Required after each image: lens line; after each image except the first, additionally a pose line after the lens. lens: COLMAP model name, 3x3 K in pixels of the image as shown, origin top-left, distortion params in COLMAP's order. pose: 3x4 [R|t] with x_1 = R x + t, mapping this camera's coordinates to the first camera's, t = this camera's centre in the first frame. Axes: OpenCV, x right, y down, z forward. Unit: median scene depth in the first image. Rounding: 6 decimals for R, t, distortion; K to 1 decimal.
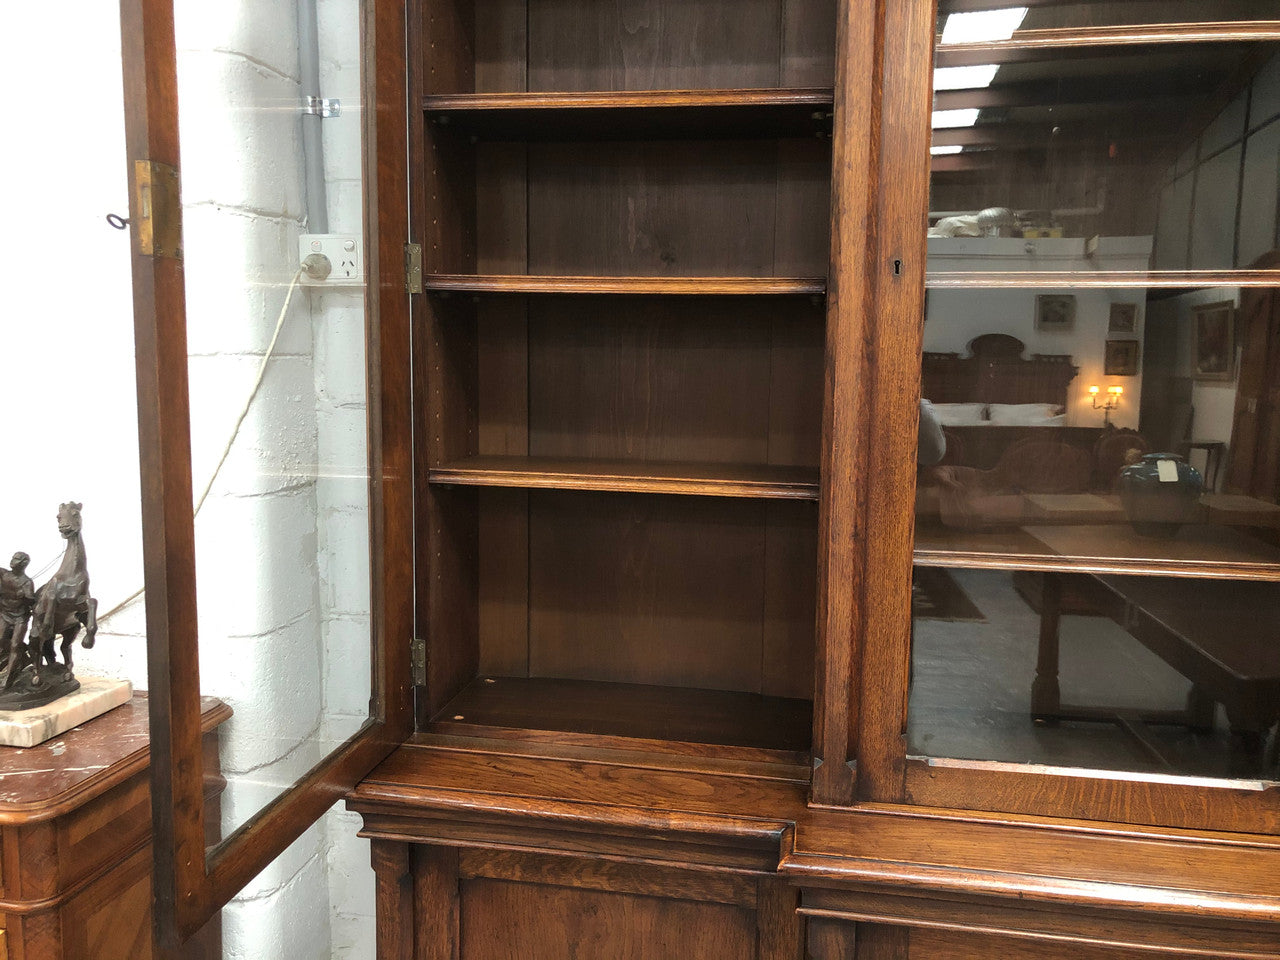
lens RADIAL K [[1054.9, 0, 634.2], [0, 1054.9, 463.3], [0, 0, 1]] dist [0.035216, -0.046475]
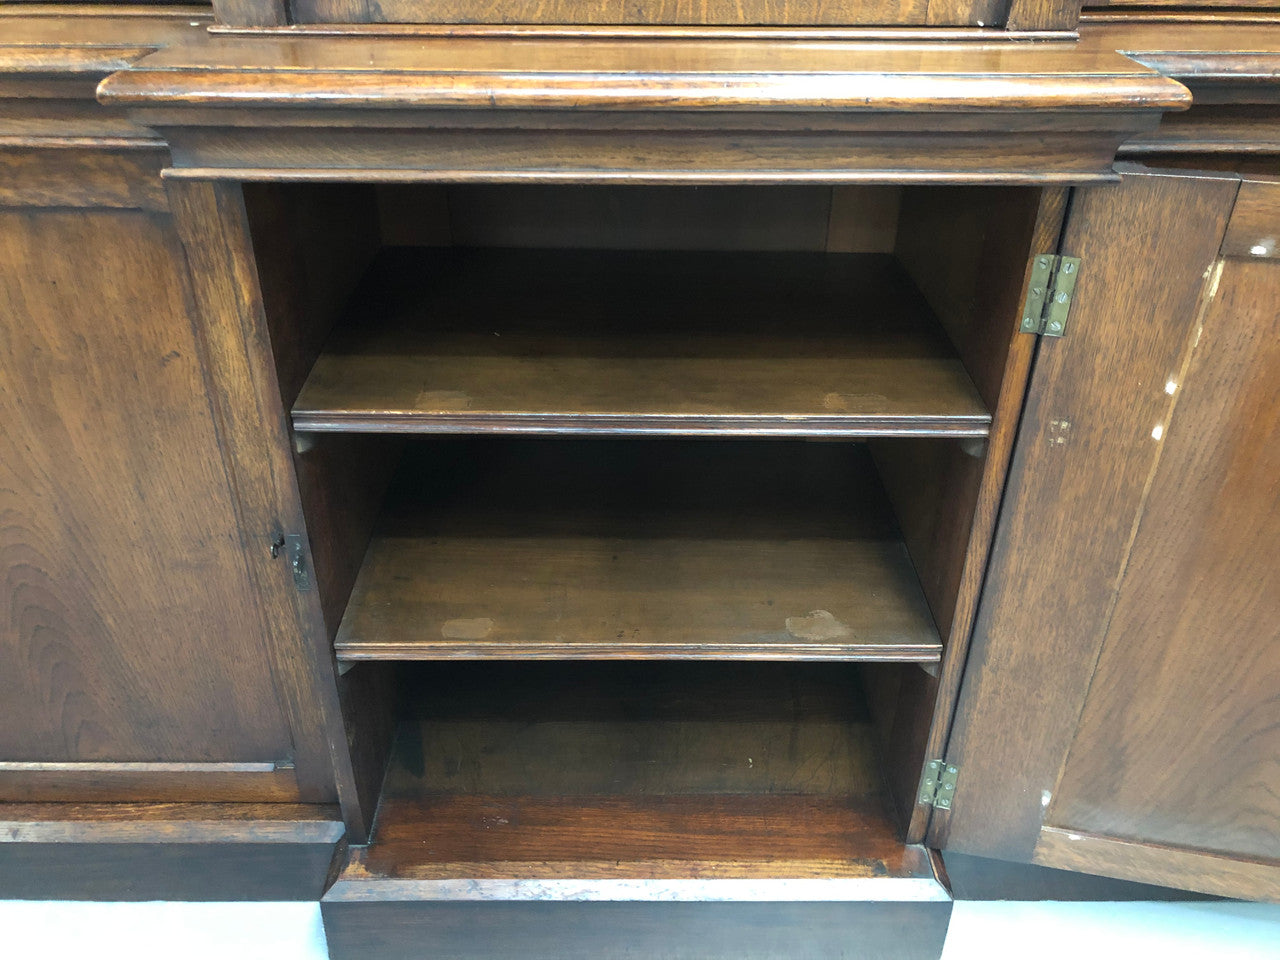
lens RADIAL K [[1054.9, 0, 633.7], [0, 1054.9, 472.1], [0, 0, 1]] dist [0.035216, -0.046475]
pose [[0.984597, -0.095259, 0.146611, 0.276719], [0.024027, 0.904309, 0.426202, 0.283567], [-0.173181, -0.416115, 0.892668, 0.287774]]
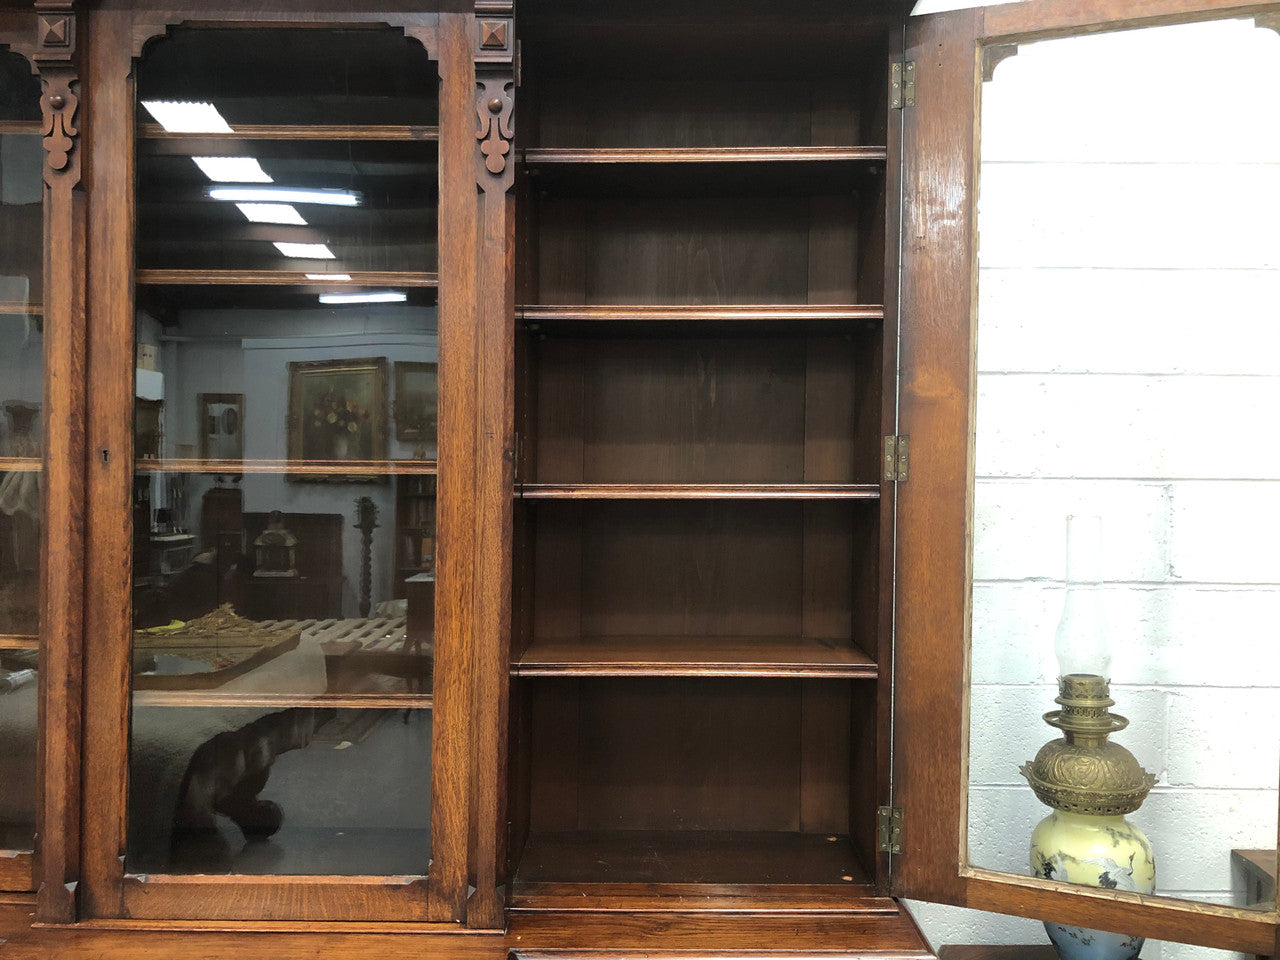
lens RADIAL K [[1029.8, 0, 660.0], [0, 1029.8, 474.9], [0, 0, 1]] dist [0.048138, -0.038128]
pose [[0.987827, -0.000830, 0.155555, 0.619902], [0.017181, 0.994450, -0.103798, -0.026868], [-0.154605, 0.105207, 0.982359, -0.234996]]
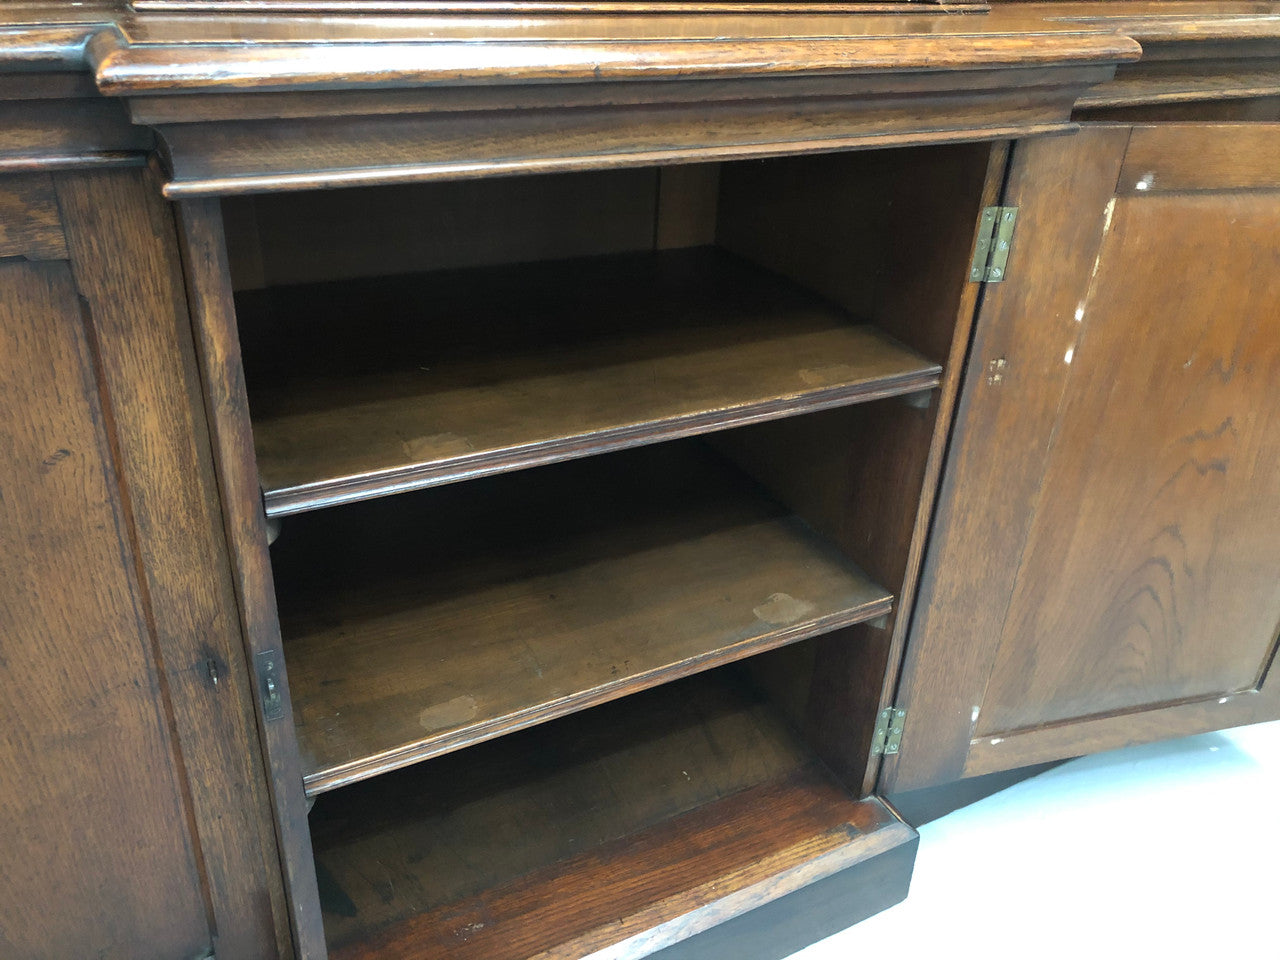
lens RADIAL K [[1054.9, 0, 638.0], [0, 1054.9, 472.0], [0, 0, 1]] dist [0.035216, -0.046475]
pose [[0.789635, -0.271733, 0.550125, 0.026745], [0.030888, 0.913055, 0.406666, 0.310648], [-0.612799, -0.304126, 0.729373, 0.443750]]
